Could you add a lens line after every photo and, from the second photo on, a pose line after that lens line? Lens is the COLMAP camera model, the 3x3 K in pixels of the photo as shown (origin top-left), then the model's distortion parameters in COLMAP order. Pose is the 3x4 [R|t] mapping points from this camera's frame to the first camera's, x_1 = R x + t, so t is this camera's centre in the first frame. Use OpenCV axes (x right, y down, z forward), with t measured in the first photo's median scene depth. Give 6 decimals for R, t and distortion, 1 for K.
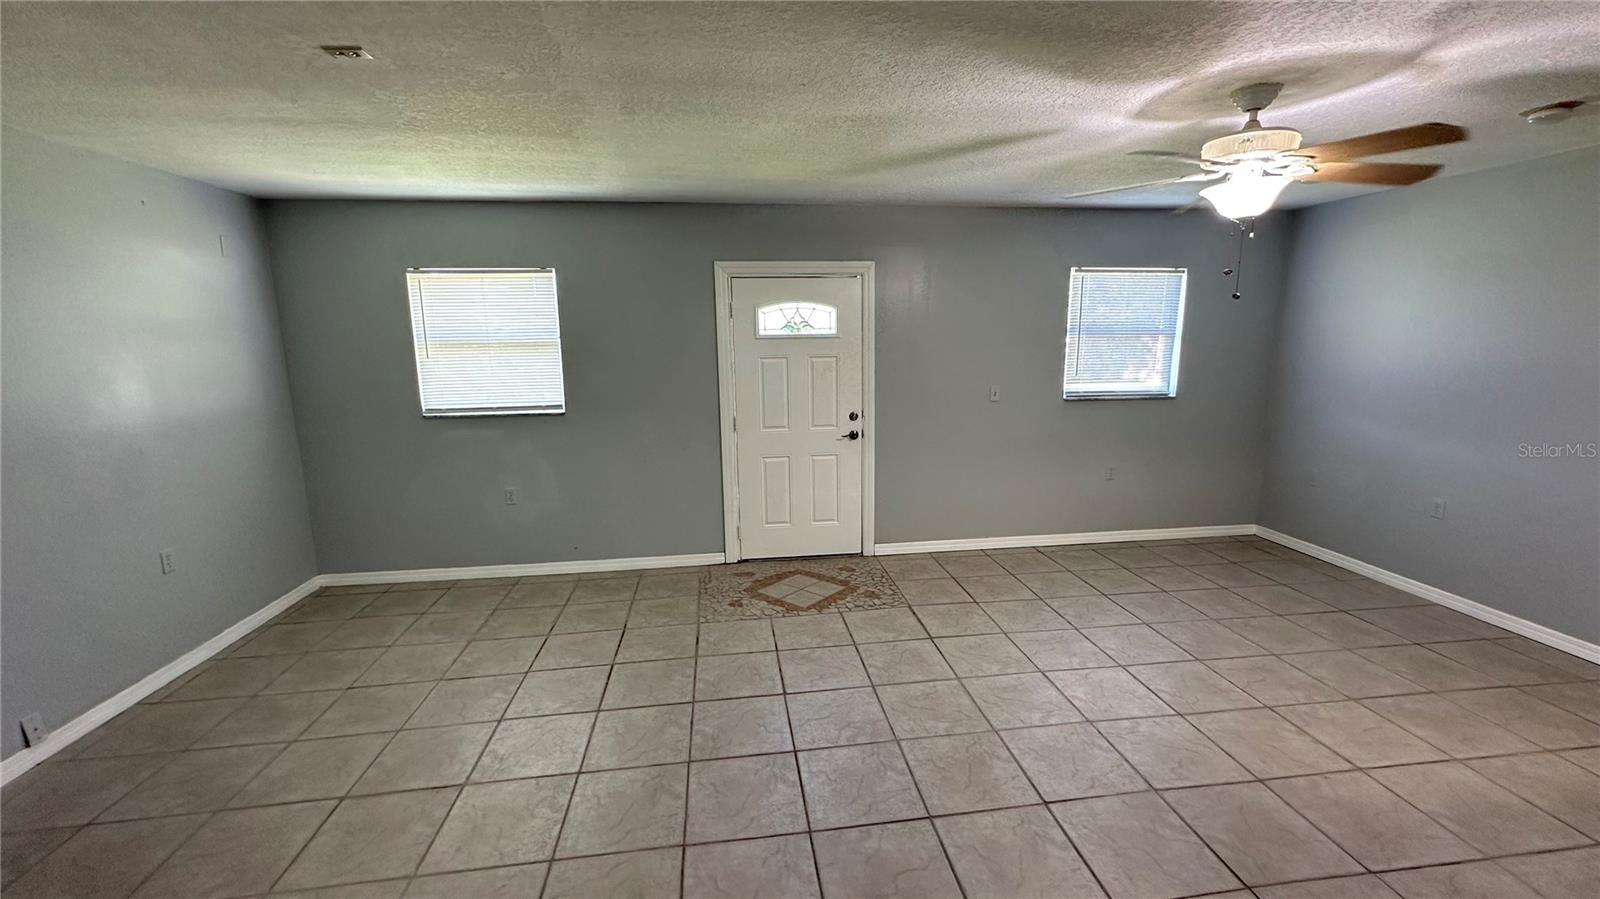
lens RADIAL K [[639.7, 0, 803.2], [0, 639.7, 445.9], [0, 0, 1]] dist [-0.001823, 0.000437]
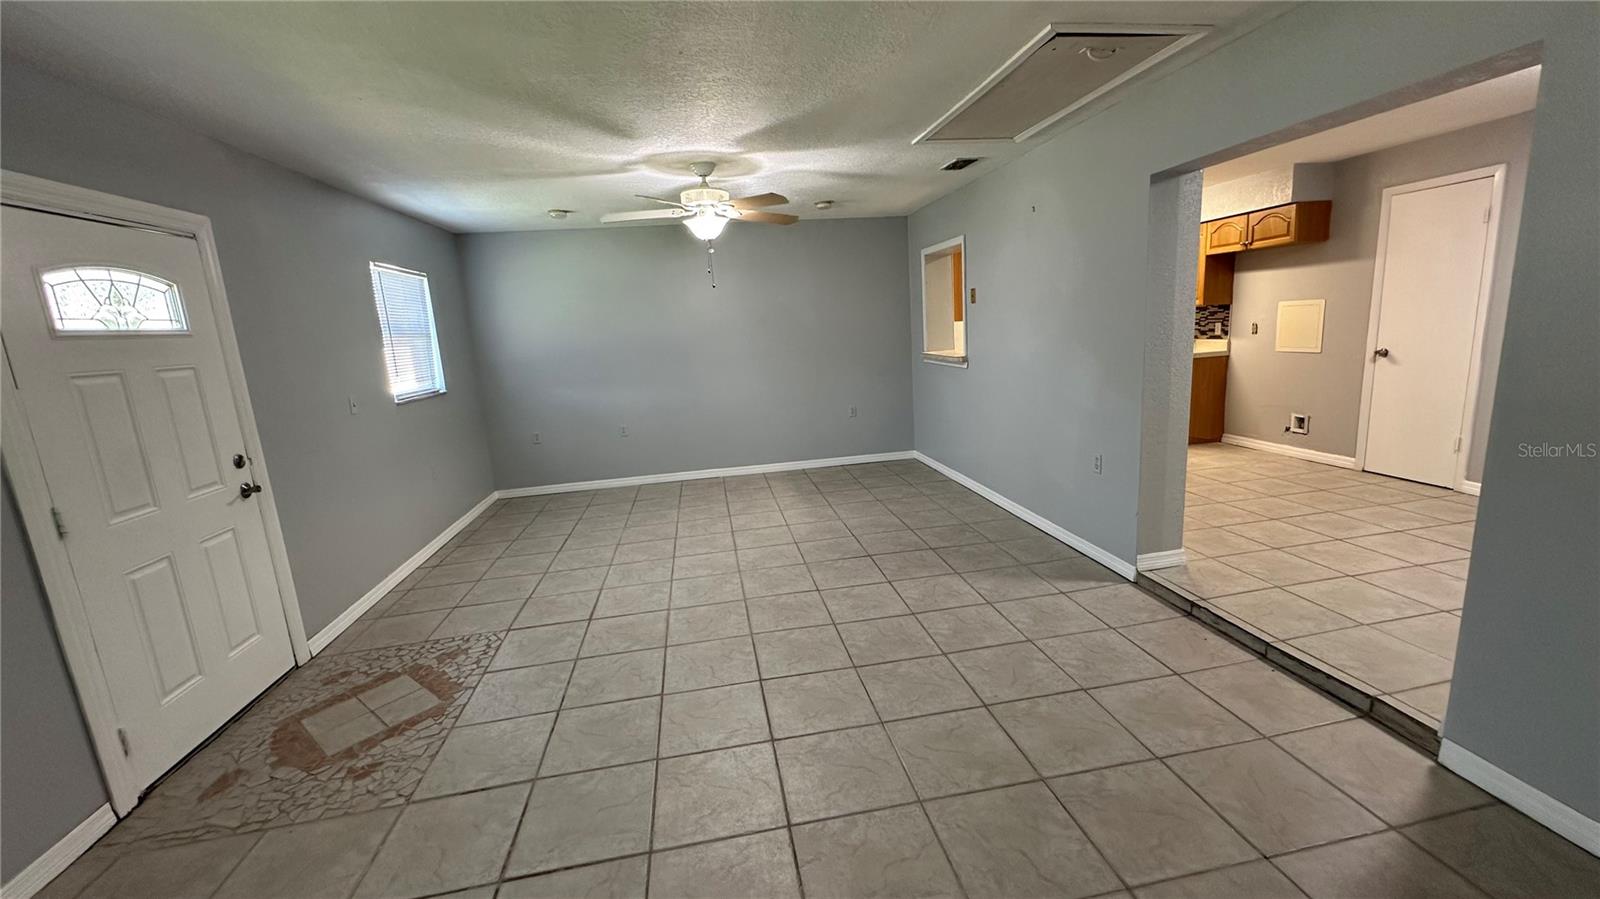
lens RADIAL K [[639.7, 0, 803.2], [0, 639.7, 445.9], [0, 0, 1]] dist [-0.001823, 0.000437]
pose [[-0.040016, -0.173402, 0.984038, -0.607620], [0.236978, 0.955081, 0.177936, -0.044924], [-0.970690, 0.240316, 0.002874, 0.500814]]
